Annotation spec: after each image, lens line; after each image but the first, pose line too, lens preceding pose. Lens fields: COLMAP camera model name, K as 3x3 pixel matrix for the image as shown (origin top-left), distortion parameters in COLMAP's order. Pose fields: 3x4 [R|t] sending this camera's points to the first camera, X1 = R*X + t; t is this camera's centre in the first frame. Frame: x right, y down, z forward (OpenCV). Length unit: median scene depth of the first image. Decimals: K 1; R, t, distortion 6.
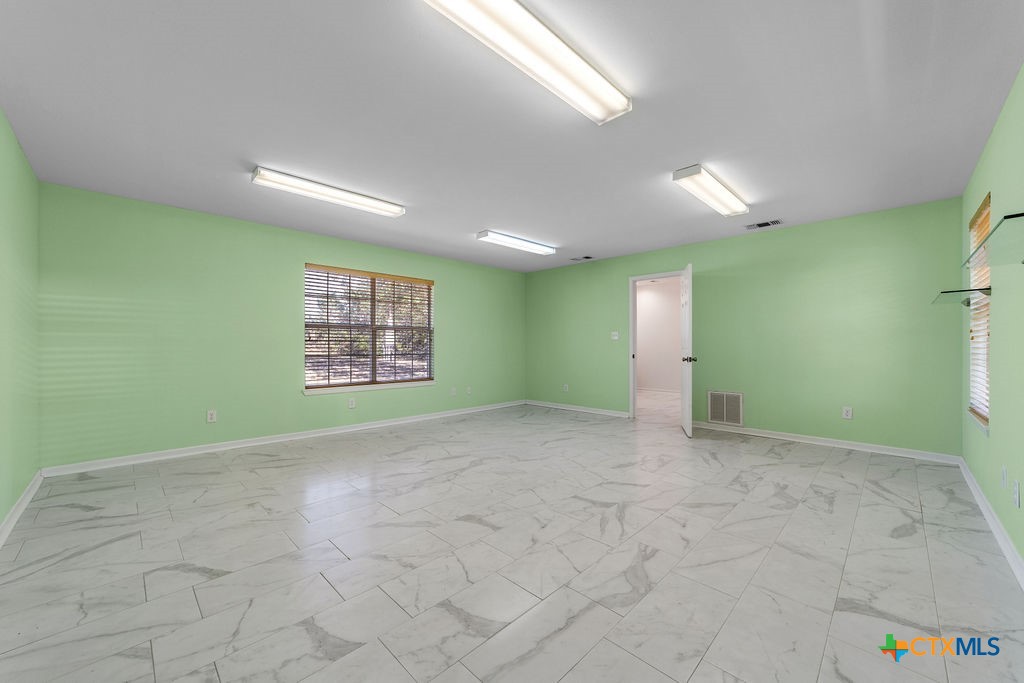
lens RADIAL K [[396.1, 0, 501.0], [0, 396.1, 347.4], [0, 0, 1]] dist [-0.014011, 0.005179]
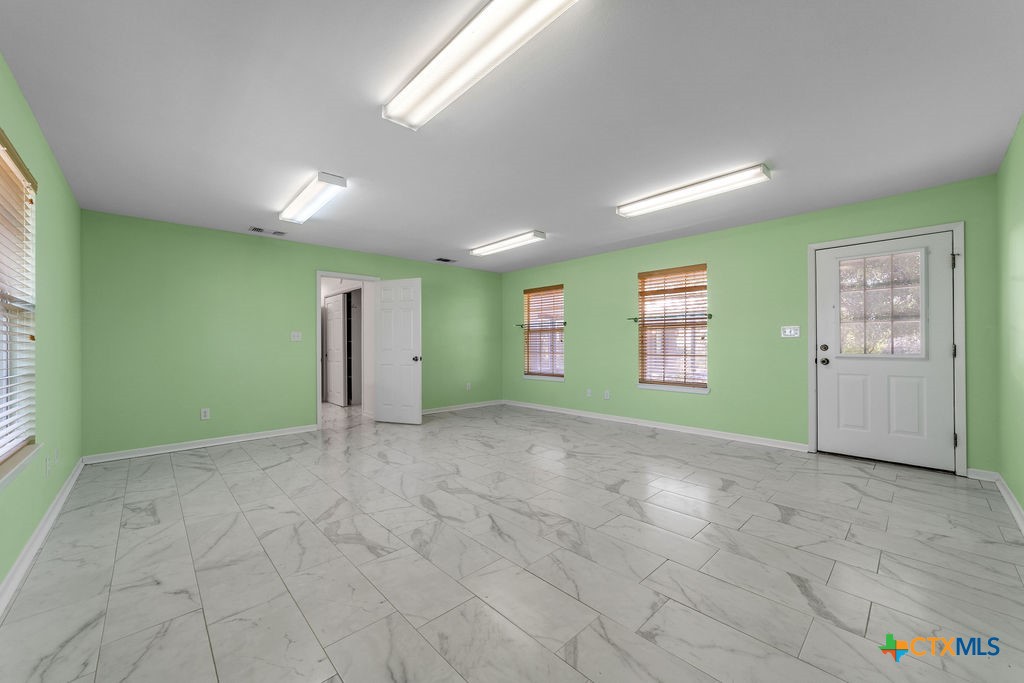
lens RADIAL K [[396.1, 0, 511.6], [0, 396.1, 337.3], [0, 0, 1]] dist [-0.014011, 0.005179]
pose [[0.013101, 0.019174, 0.999730, -0.937258], [0.015270, 0.999696, -0.019373, -0.010427], [-0.999798, 0.015520, 0.012804, 0.921486]]
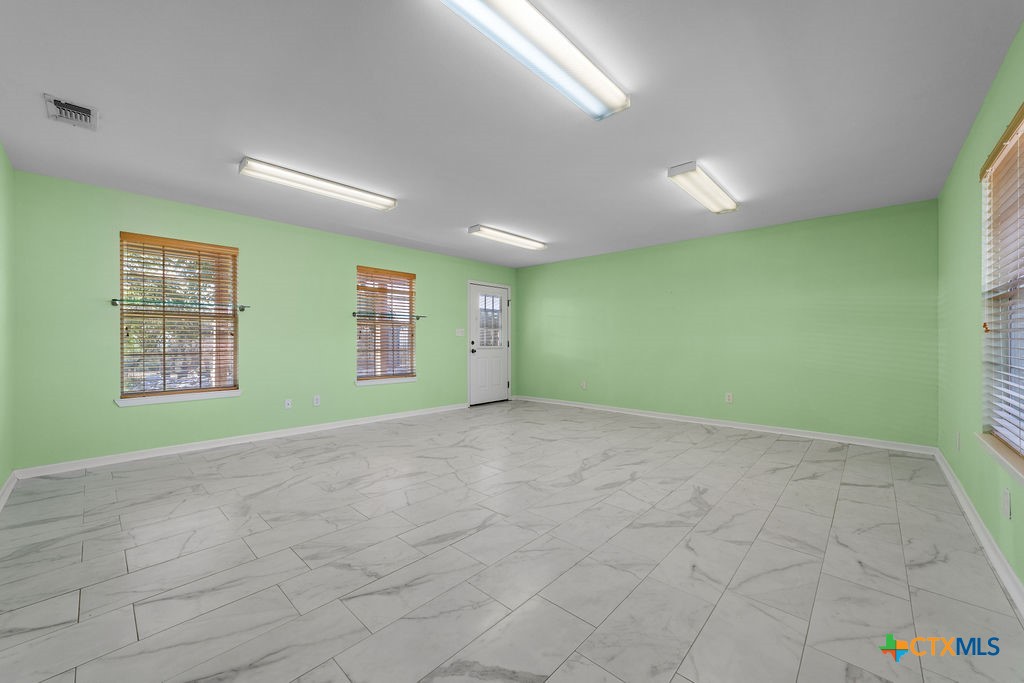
lens RADIAL K [[396.1, 0, 512.5], [0, 396.1, 339.6], [0, 0, 1]] dist [-0.014011, 0.005179]
pose [[-0.997656, -0.000872, -0.068420, 0.142784], [-0.001163, 0.999990, 0.004226, -0.013082], [0.068415, 0.004296, -0.997648, 1.949769]]
